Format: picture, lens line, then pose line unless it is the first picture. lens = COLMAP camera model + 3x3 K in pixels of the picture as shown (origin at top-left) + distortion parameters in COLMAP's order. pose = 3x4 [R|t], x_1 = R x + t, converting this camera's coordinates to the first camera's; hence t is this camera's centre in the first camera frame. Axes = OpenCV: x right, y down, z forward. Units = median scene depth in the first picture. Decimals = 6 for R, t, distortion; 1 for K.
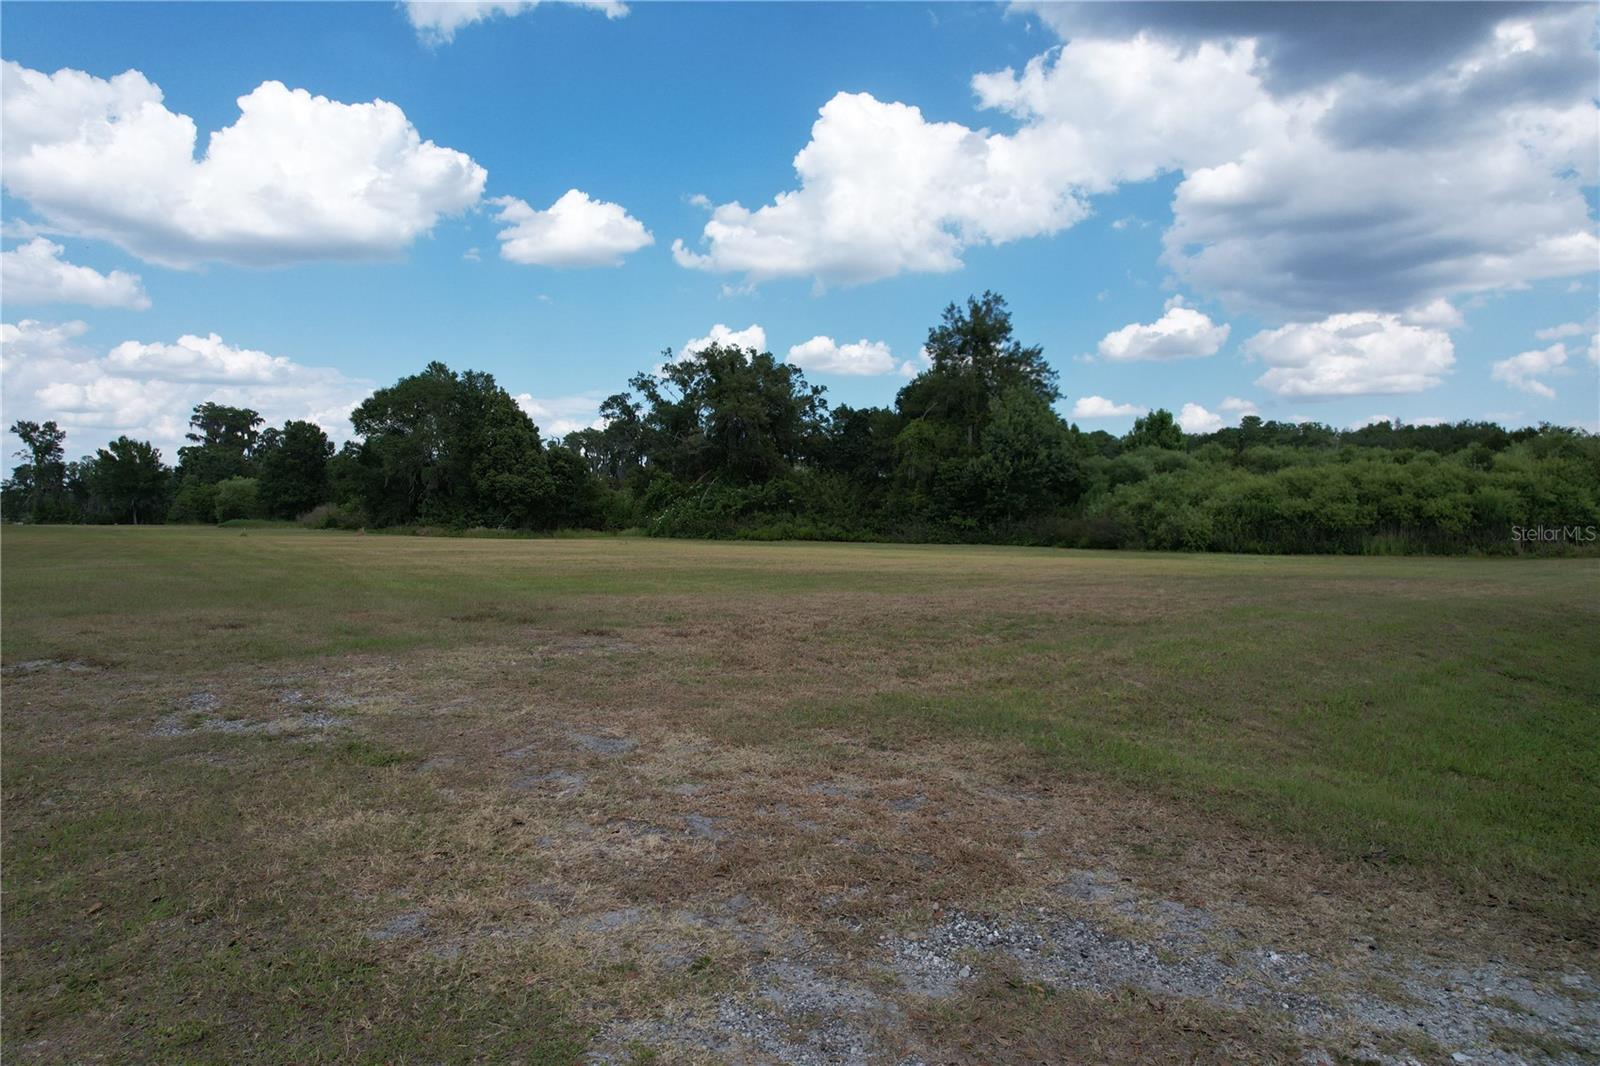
lens RADIAL K [[1025.5, 0, 797.4], [0, 1025.5, 542.0], [0, 0, 1]] dist [-0.071536, 0.063714]
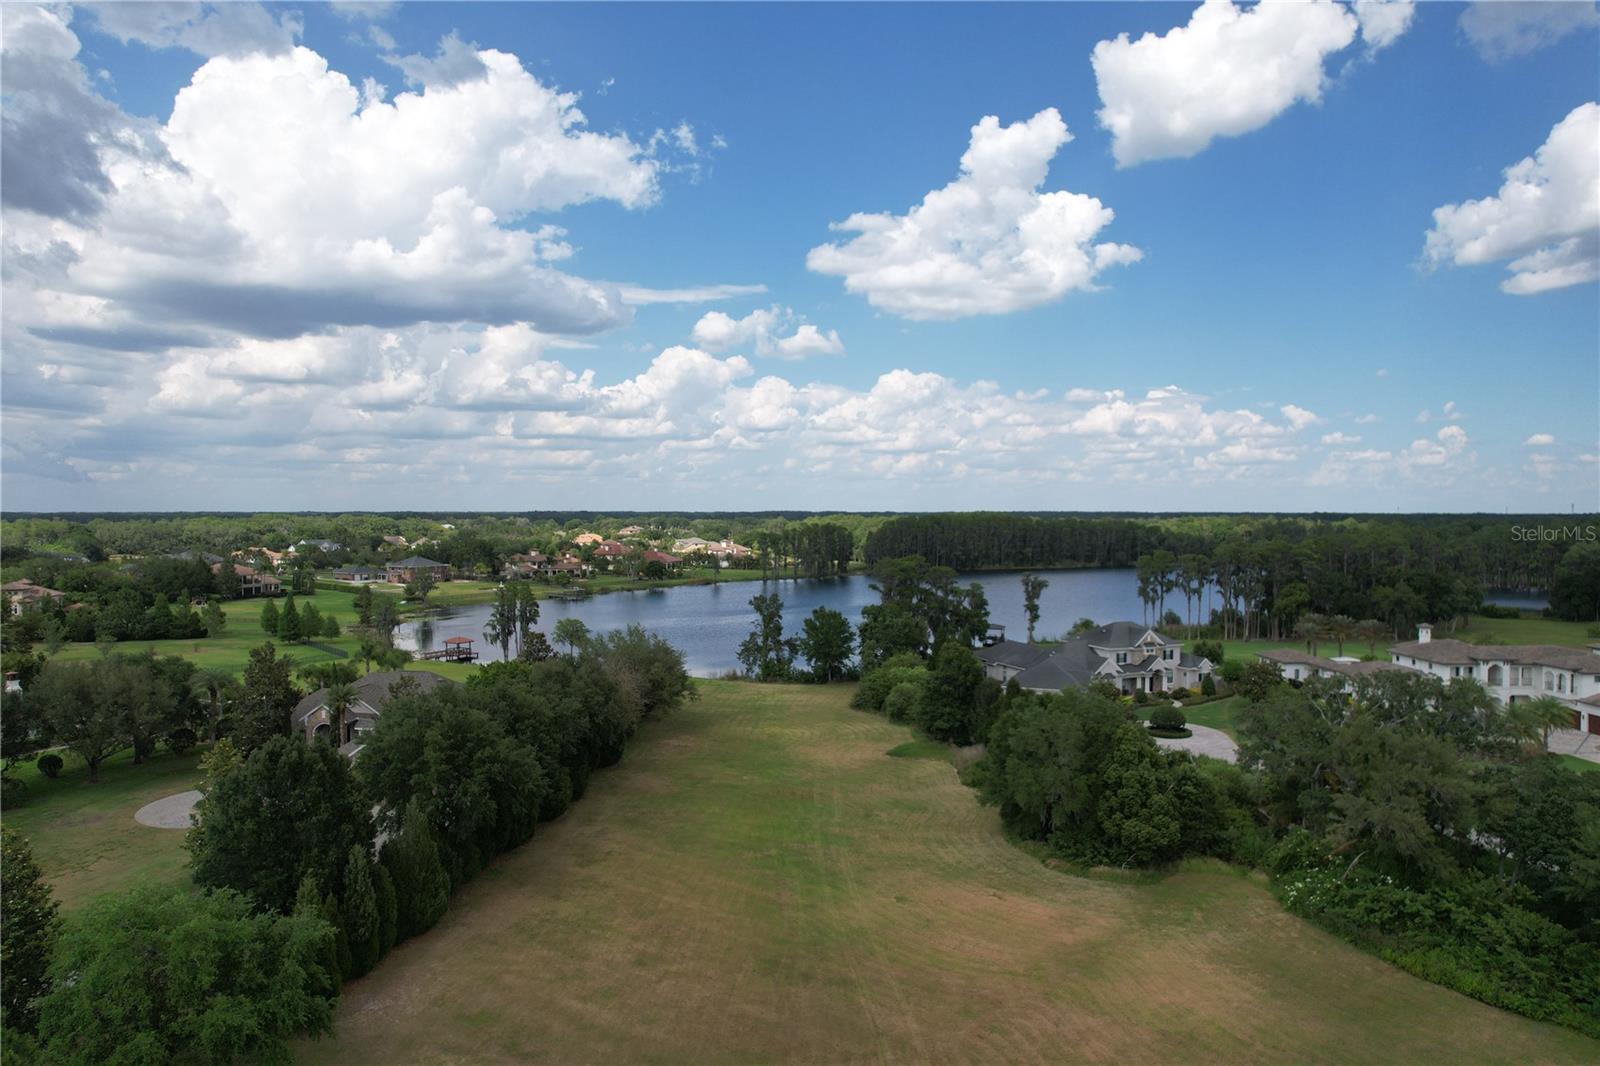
lens RADIAL K [[1025.5, 0, 799.1], [0, 1025.5, 546.5], [0, 0, 1]] dist [-0.071536, 0.063714]
pose [[0.813607, 0.017435, -0.581153, 0.027404], [-0.013949, 0.999848, 0.010467, -0.316471], [0.581248, -0.000410, 0.813727, -0.017695]]
